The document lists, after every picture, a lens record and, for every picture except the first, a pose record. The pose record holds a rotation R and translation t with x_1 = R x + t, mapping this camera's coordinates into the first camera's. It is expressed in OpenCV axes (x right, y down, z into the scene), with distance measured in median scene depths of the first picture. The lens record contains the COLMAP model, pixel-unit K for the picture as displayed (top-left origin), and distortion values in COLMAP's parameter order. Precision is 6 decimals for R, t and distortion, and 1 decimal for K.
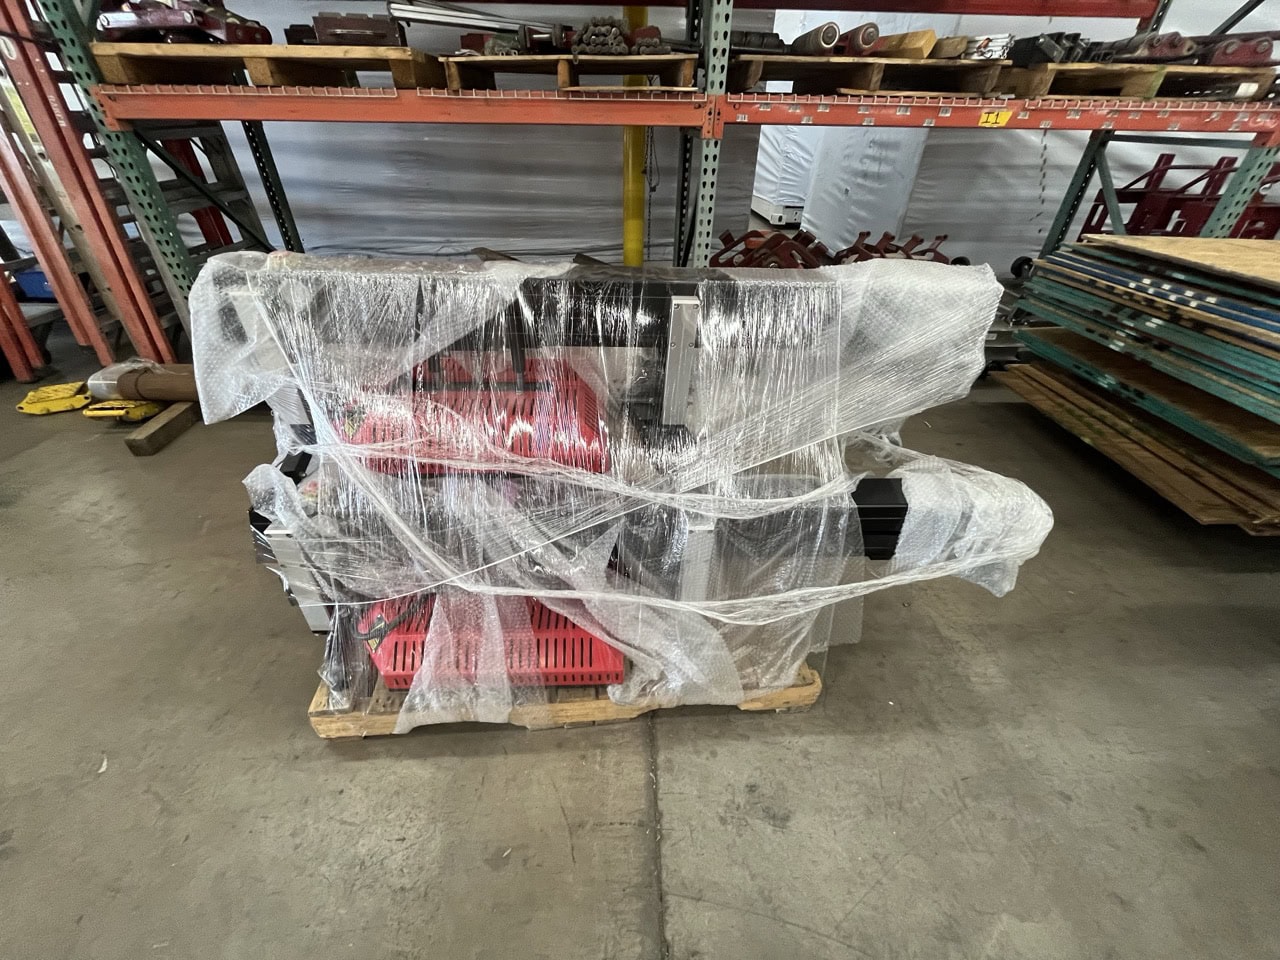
lens RADIAL K [[514.6, 0, 632.5], [0, 514.6, 484.7], [0, 0, 1]] dist [-0.000446, -0.000599]
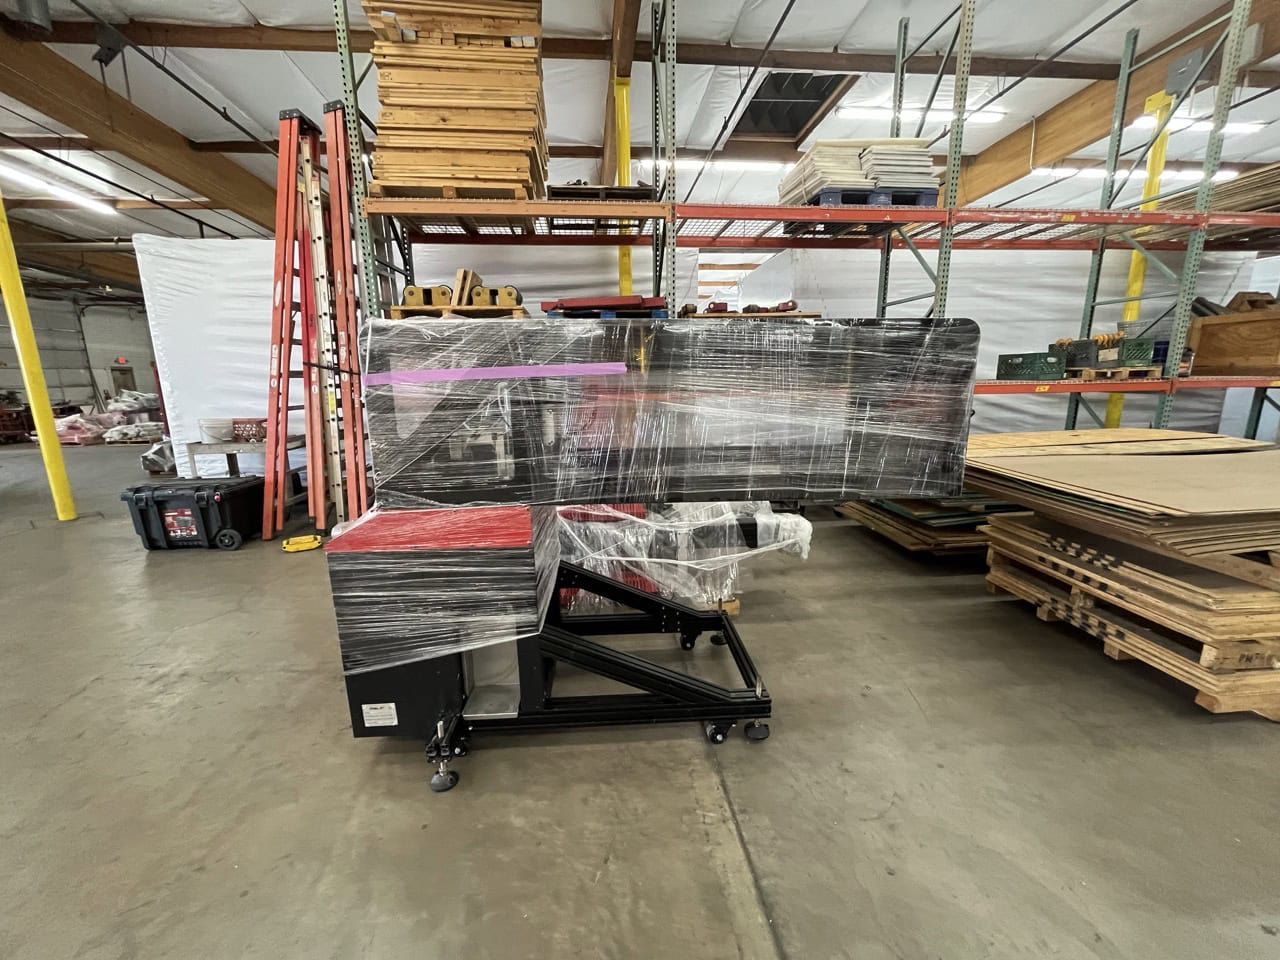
lens RADIAL K [[514.6, 0, 632.5], [0, 514.6, 484.7], [0, 0, 1]] dist [-0.000446, -0.000599]
pose [[0.998865, -0.030134, 0.036899, -0.153739], [0.042597, 0.911766, -0.408494, 0.666000], [-0.021334, 0.409602, 0.912015, -1.092772]]
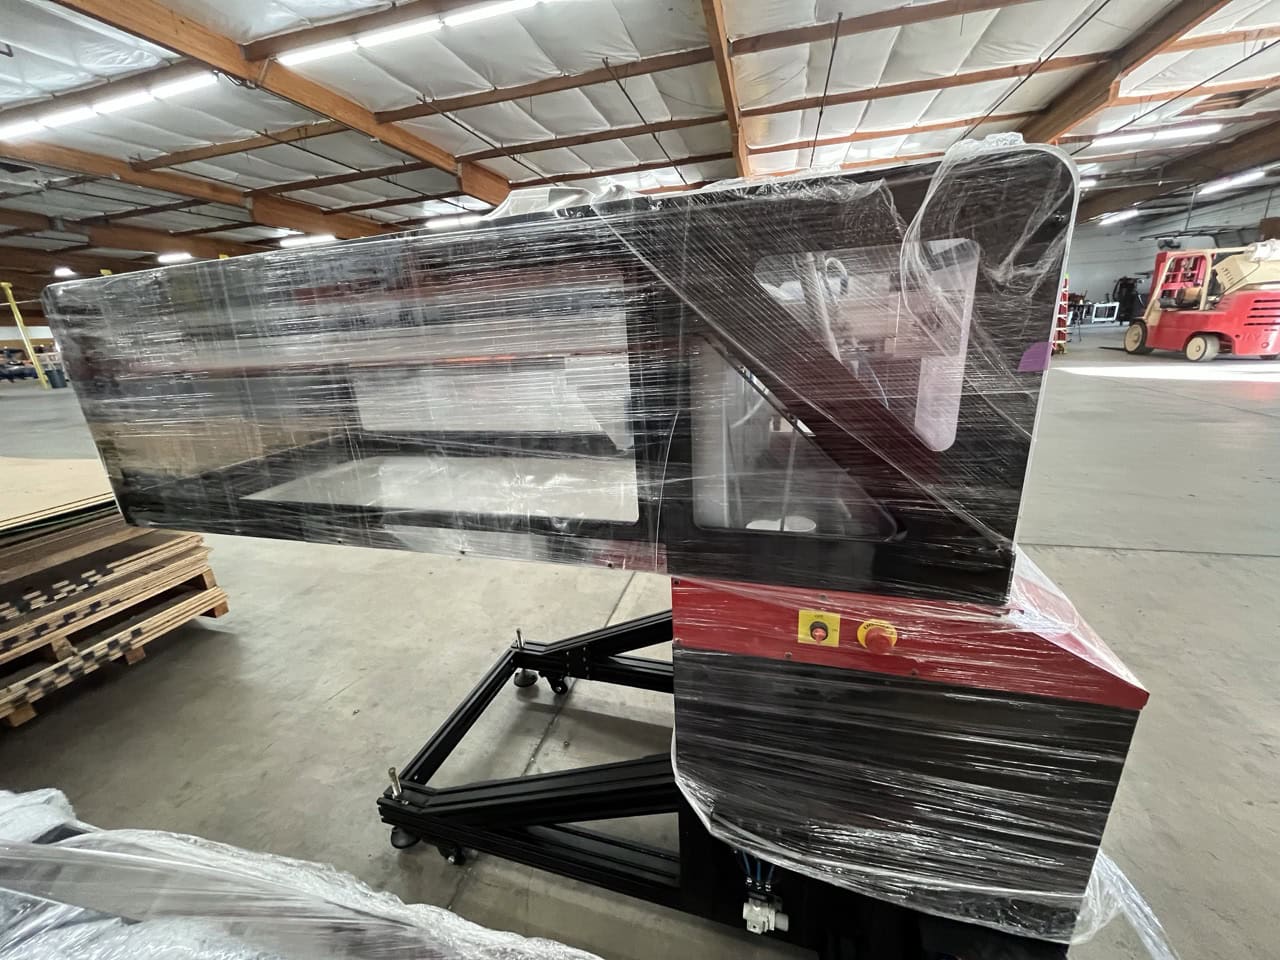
lens RADIAL K [[514.6, 0, 632.5], [0, 514.6, 484.7], [0, 0, 1]] dist [-0.000446, -0.000599]
pose [[-0.958747, -0.037667, 0.281753, -0.444149], [0.206244, 0.589927, 0.780672, -0.559483], [-0.195619, 0.806577, -0.557822, 0.577550]]
